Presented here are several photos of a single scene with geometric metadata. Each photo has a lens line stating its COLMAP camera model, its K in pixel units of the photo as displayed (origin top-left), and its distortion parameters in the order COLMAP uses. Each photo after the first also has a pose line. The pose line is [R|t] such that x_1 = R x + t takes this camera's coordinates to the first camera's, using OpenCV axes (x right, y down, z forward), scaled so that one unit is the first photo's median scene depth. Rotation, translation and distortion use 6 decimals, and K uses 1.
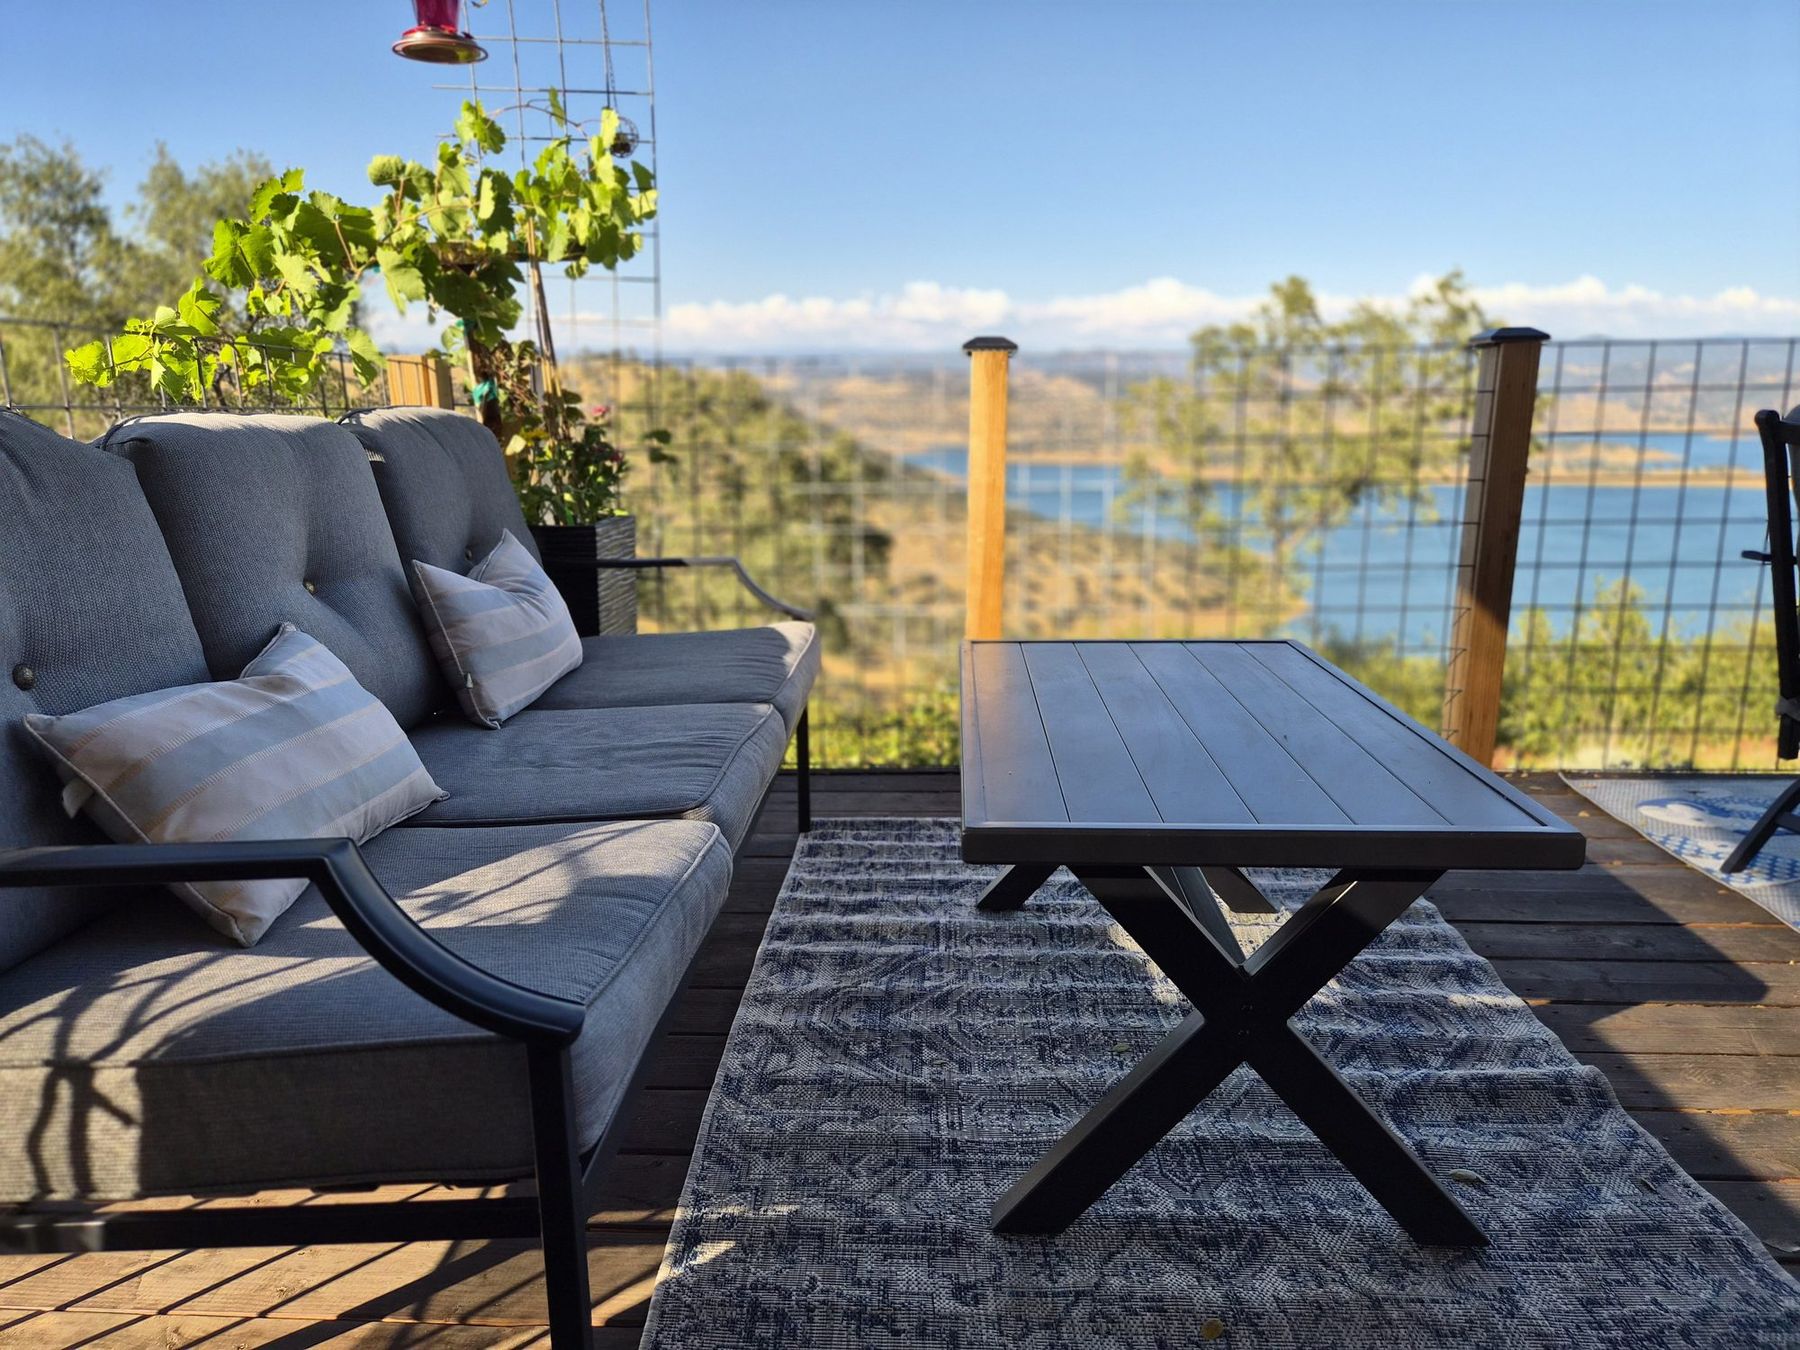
lens RADIAL K [[1239.3, 0, 900.0], [0, 1239.3, 675.0], [0, 0, 1]] dist [0.063658, -0.053817]
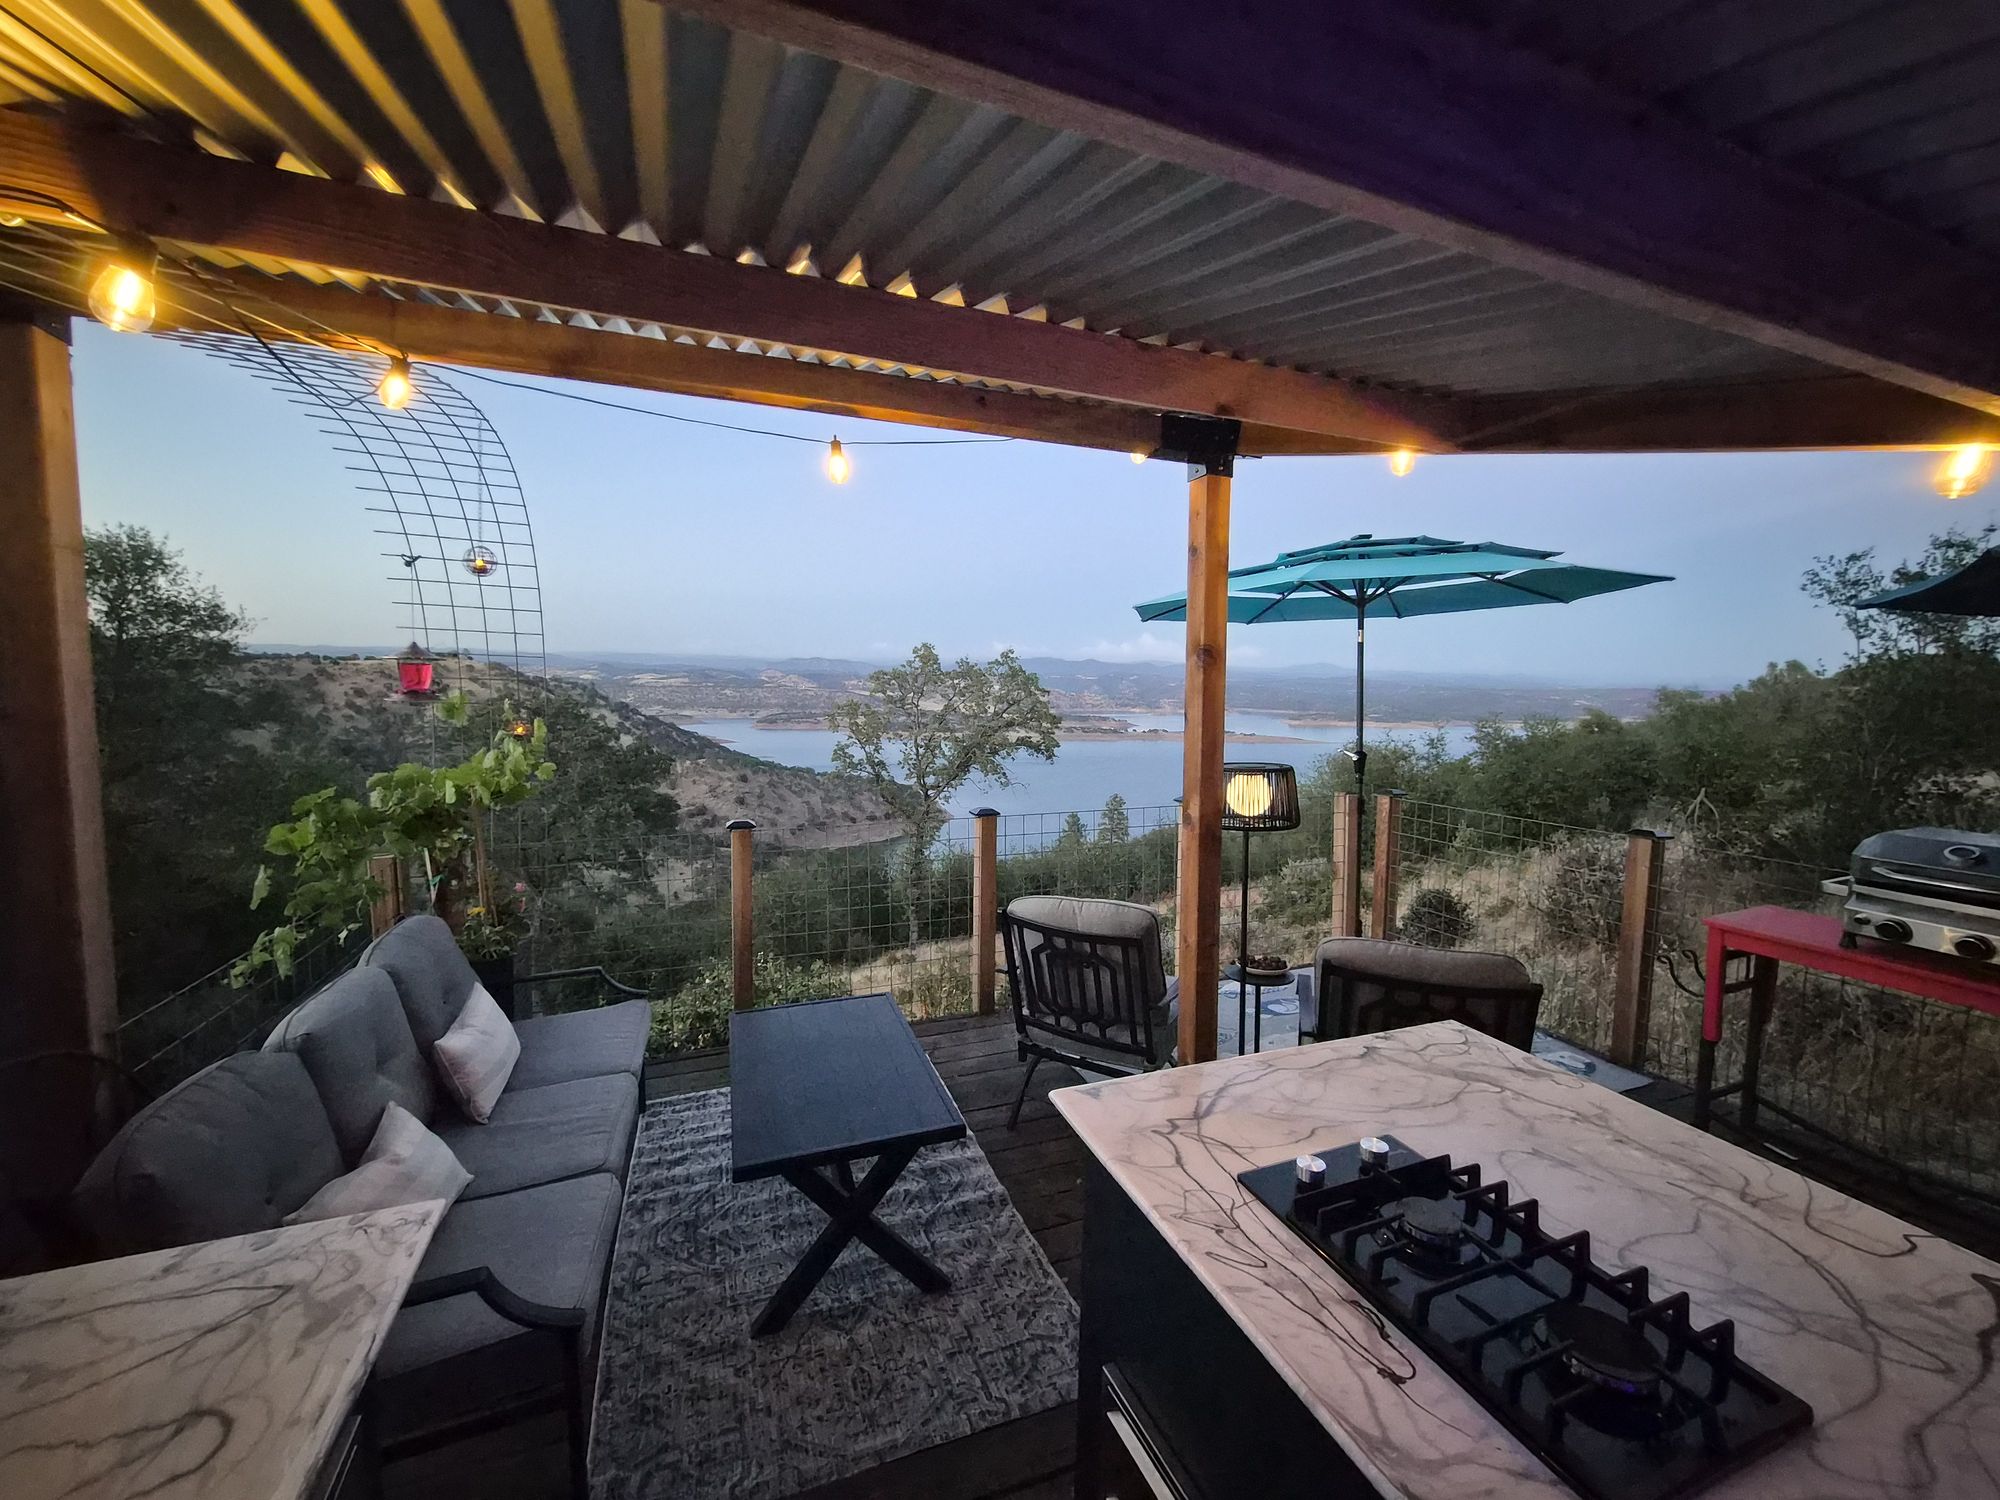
lens RADIAL K [[788.6, 0, 1000.0], [0, 788.6, 750.0], [0, 0, 1]] dist [-0.002497, -0.000232]
pose [[0.927277, -0.020414, 0.373820, -0.017470], [0.078173, 0.987059, -0.140011, -0.311589], [-0.366124, 0.159052, 0.916873, -0.541142]]
